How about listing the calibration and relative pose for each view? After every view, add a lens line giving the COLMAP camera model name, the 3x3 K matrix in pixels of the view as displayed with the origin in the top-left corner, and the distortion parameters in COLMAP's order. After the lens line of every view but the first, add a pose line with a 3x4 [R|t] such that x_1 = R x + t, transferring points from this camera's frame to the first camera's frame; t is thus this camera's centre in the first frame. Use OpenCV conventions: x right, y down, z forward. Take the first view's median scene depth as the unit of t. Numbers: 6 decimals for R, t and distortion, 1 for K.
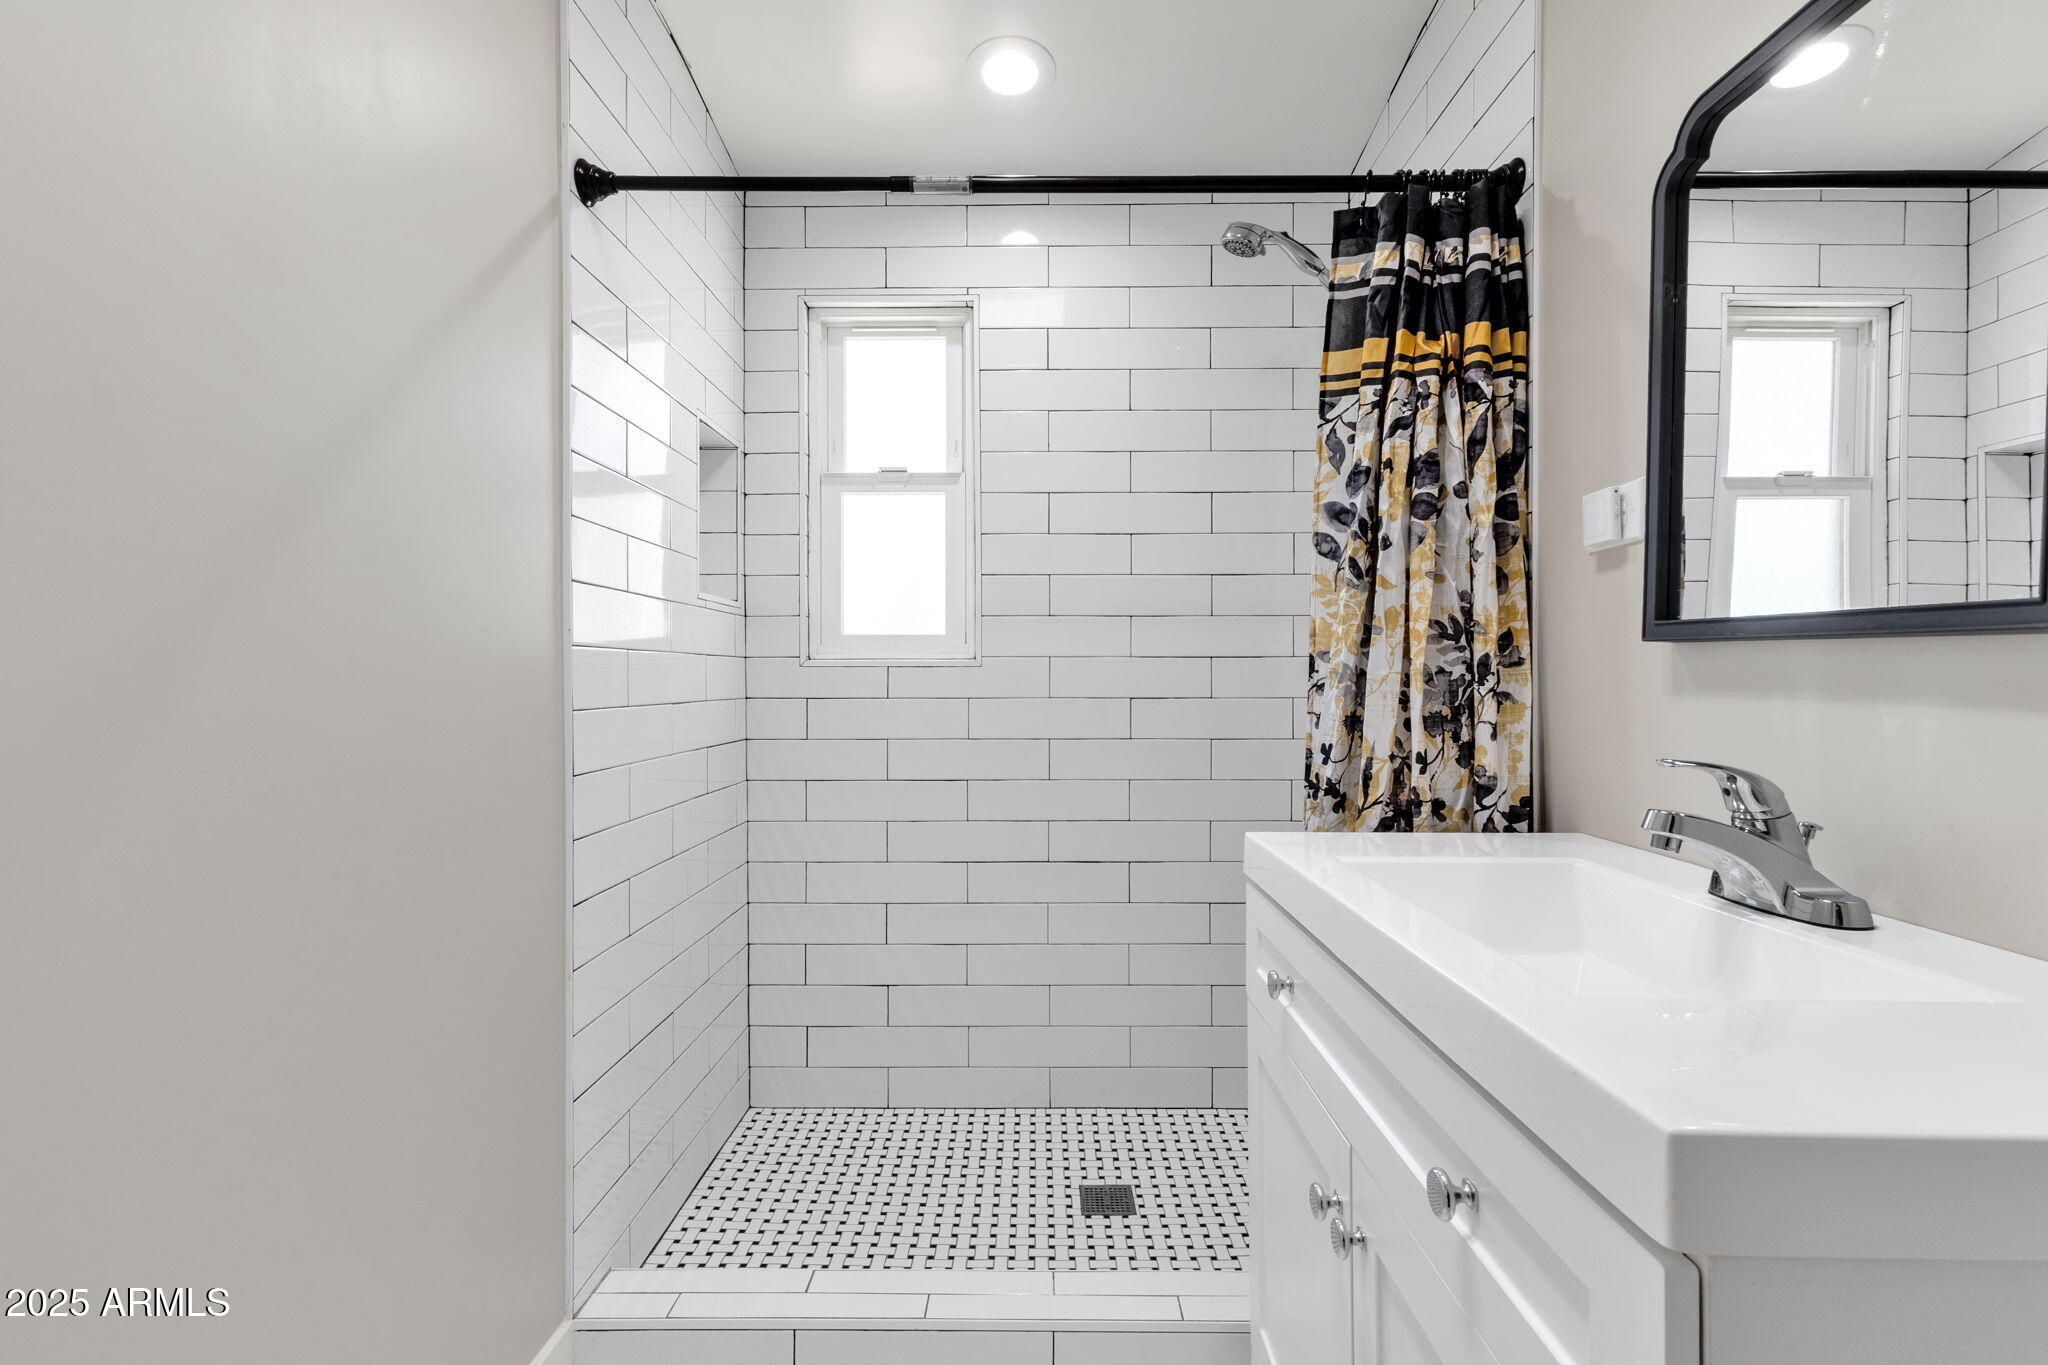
lens RADIAL K [[970.0, 0, 1024.0], [0, 970.0, 680.1], [0, 0, 1]] dist [0.009817, -0.001715]
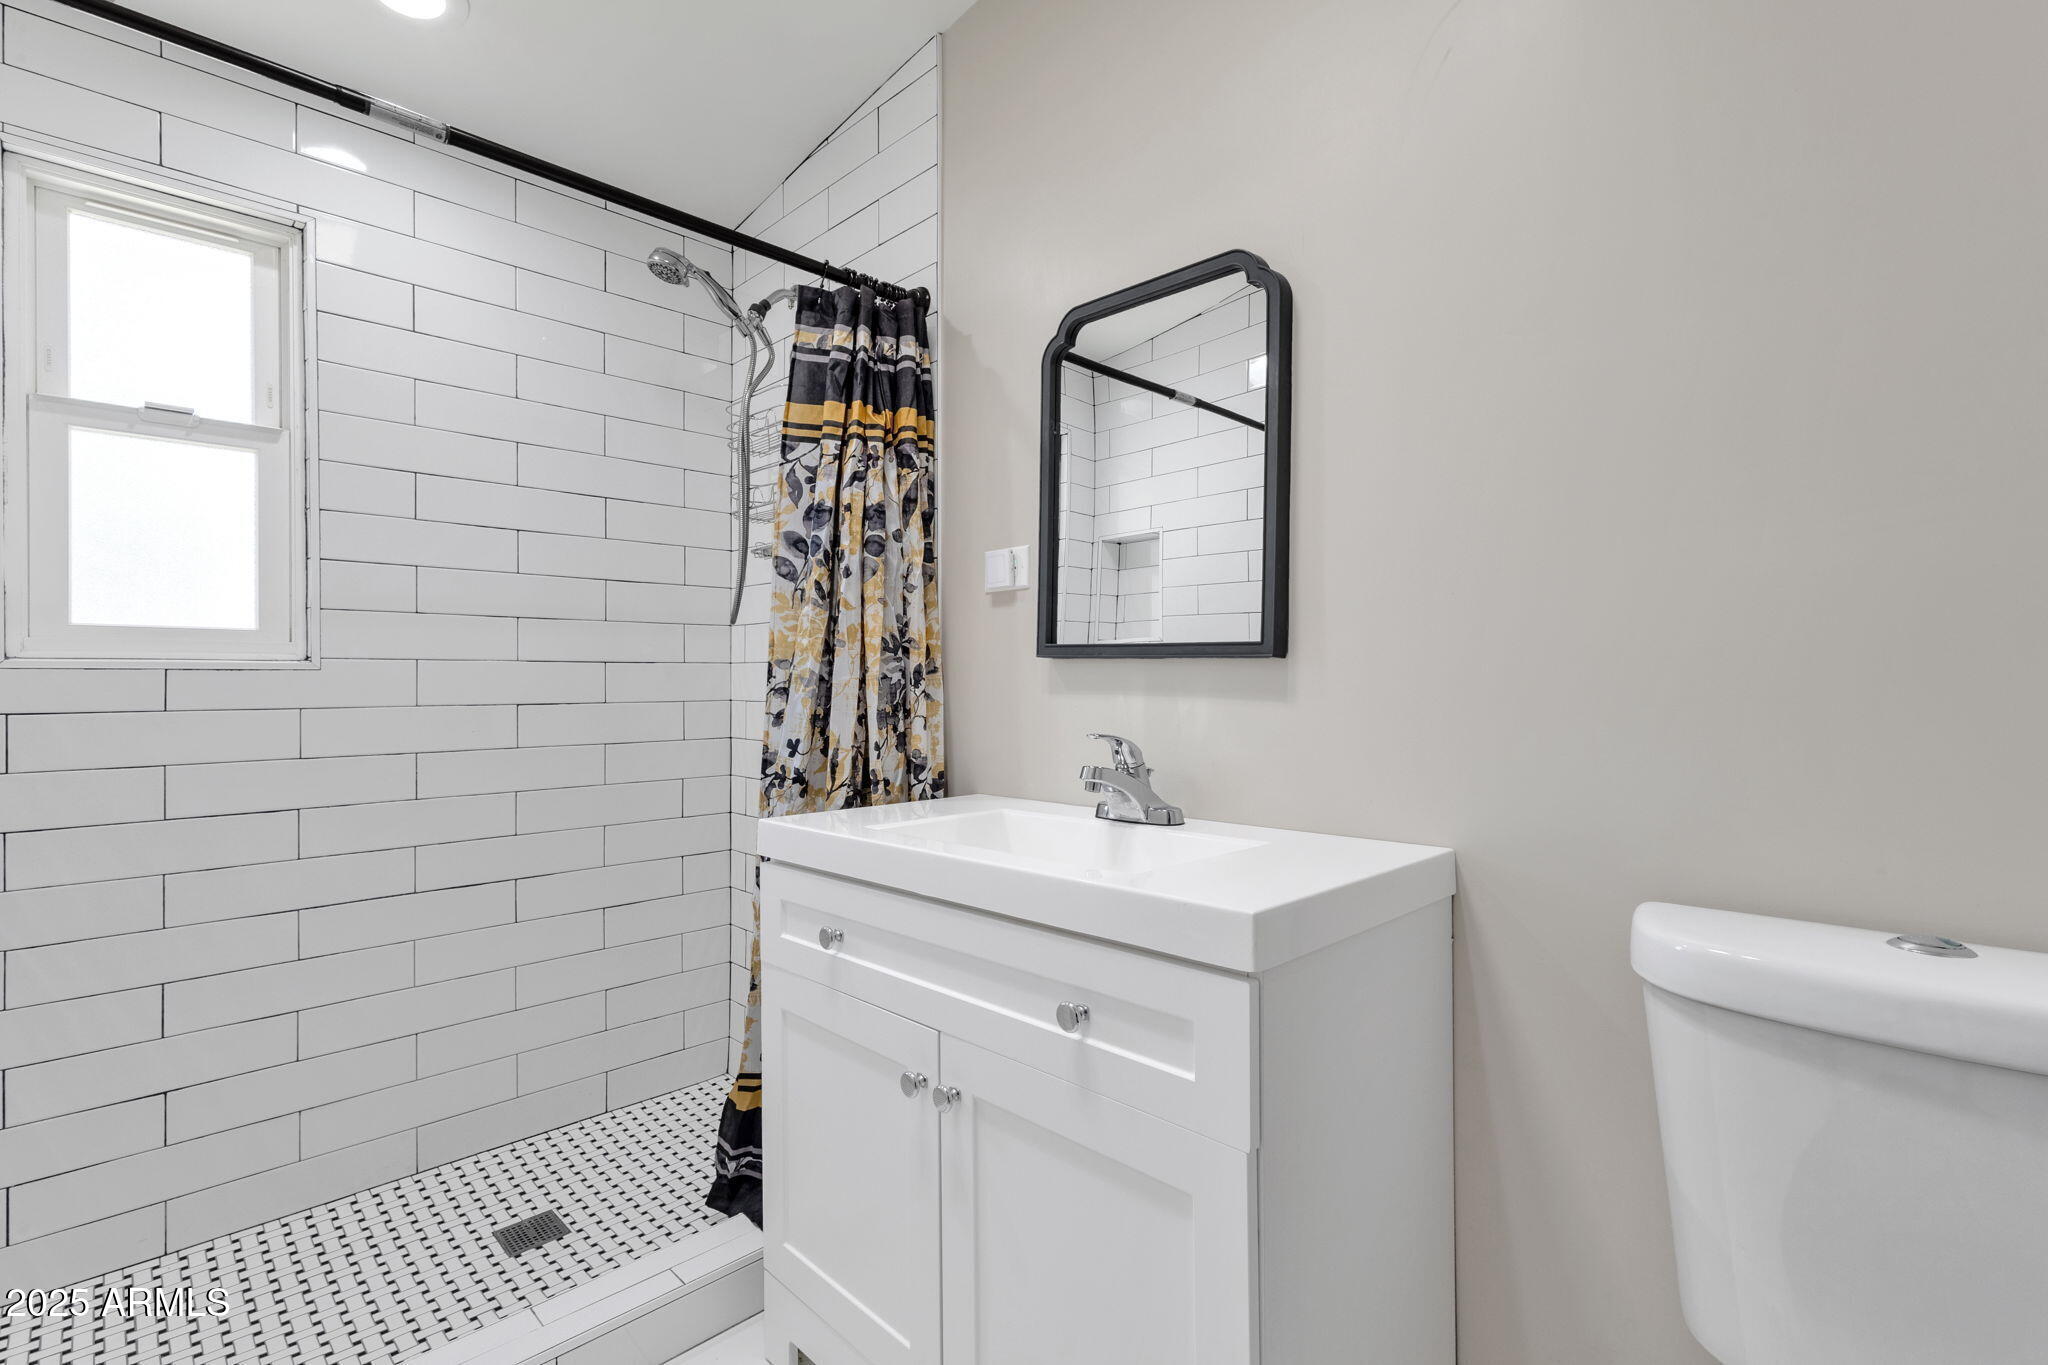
lens RADIAL K [[970.0, 0, 1016.2], [0, 970.0, 685.7], [0, 0, 1]] dist [0.009817, -0.001715]
pose [[0.697804, -0.005971, 0.716263, -0.328080], [0.004381, 0.999982, 0.004068, -0.002203], [-0.716275, 0.000299, 0.697818, -0.004299]]
